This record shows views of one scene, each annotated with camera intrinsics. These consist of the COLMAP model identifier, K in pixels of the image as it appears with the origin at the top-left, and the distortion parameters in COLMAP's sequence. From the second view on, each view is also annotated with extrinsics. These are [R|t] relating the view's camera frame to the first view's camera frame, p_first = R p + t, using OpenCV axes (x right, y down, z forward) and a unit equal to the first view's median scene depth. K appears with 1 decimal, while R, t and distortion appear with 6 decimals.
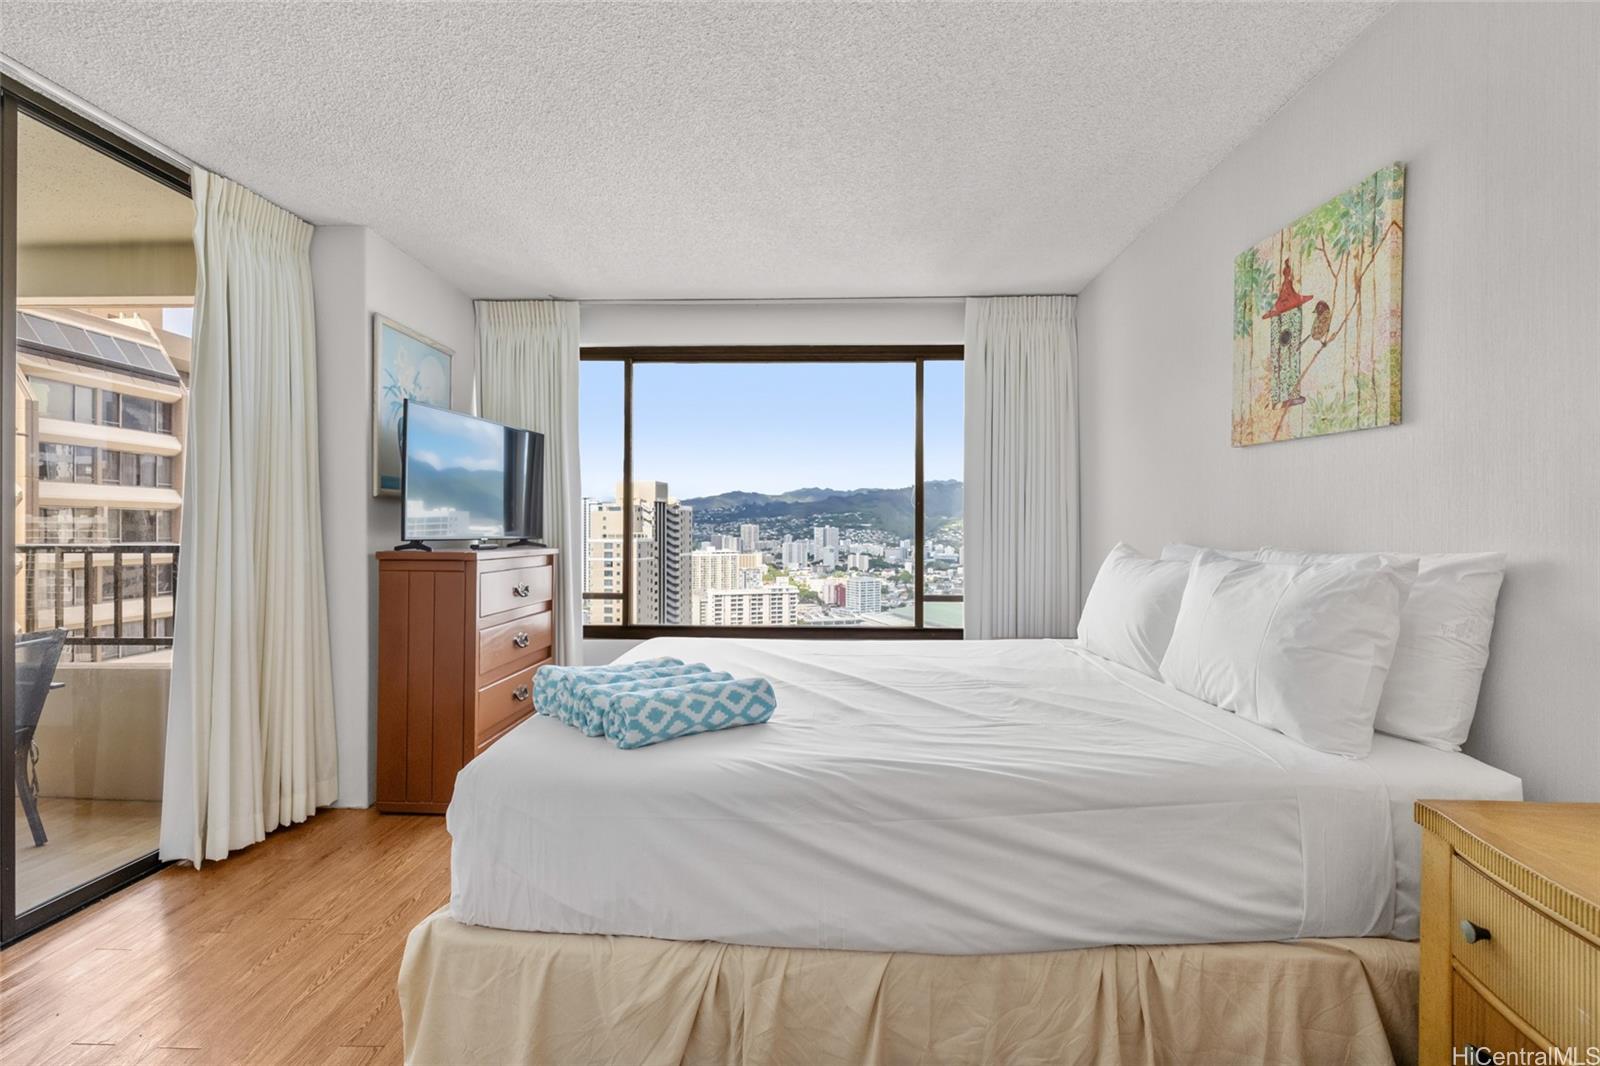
lens RADIAL K [[699.1, 0, 805.7], [0, 699.1, 530.4], [0, 0, 1]] dist [0.000454, 0.000487]
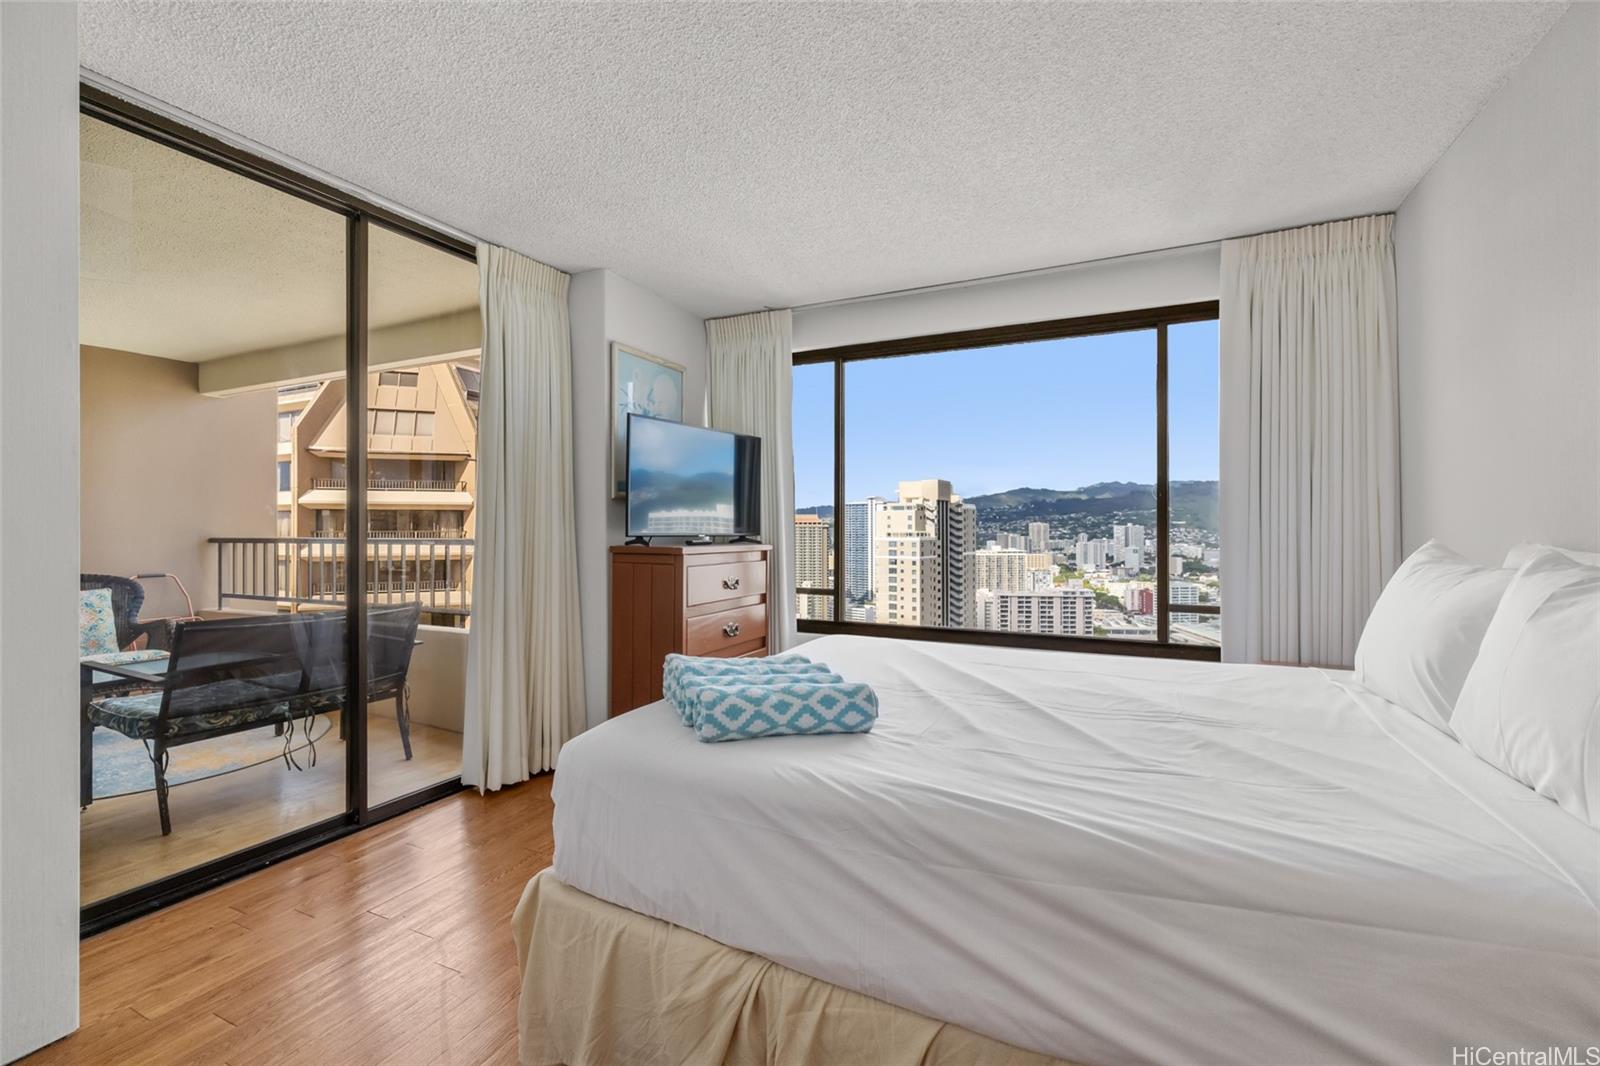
lens RADIAL K [[696.4, 0, 792.0], [0, 696.4, 526.6], [0, 0, 1]] dist [0.001651, 0.000377]
pose [[0.910812, -0.002734, -0.412813, 0.157714], [0.001208, 0.999991, -0.003956, 0.003484], [0.412820, 0.003105, 0.910807, 0.078727]]
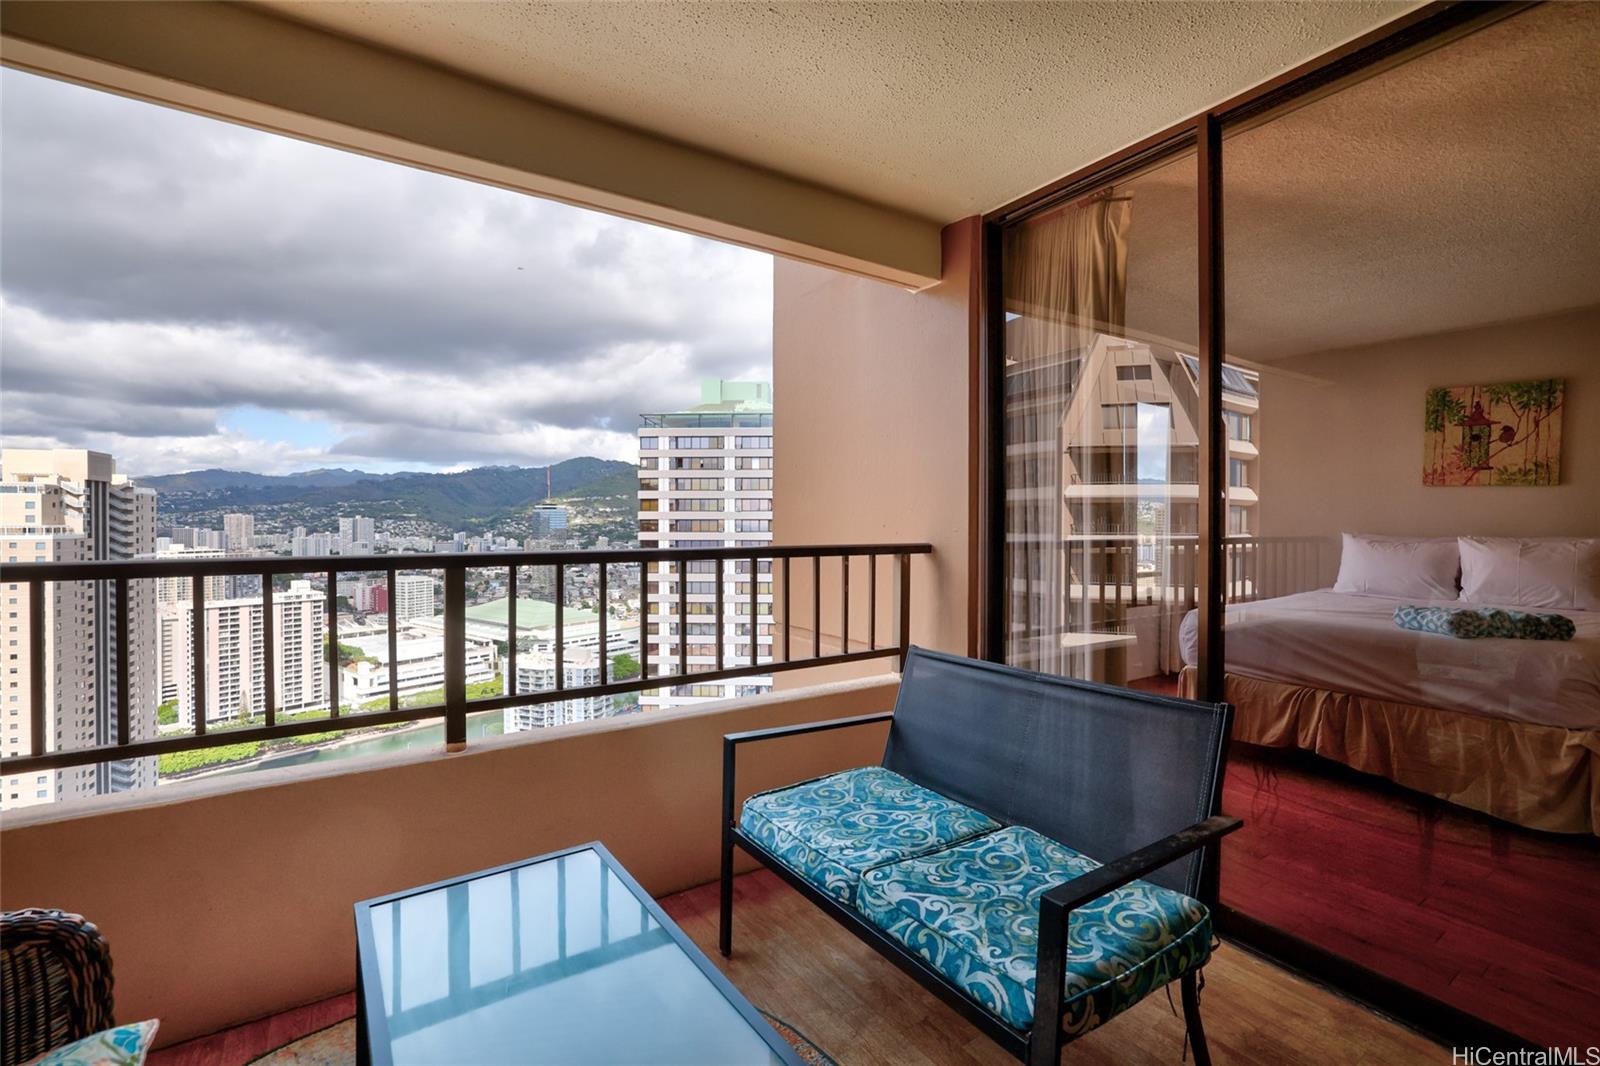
lens RADIAL K [[735.8, 0, 774.5], [0, 735.8, 524.8], [0, 0, 1]] dist [-0.002775, 0.015434]
pose [[0.824308, -0.004094, 0.566127, -1.792170], [0.001087, 0.999983, 0.005649, -0.017088], [-0.566140, -0.004041, 0.824299, 0.245937]]
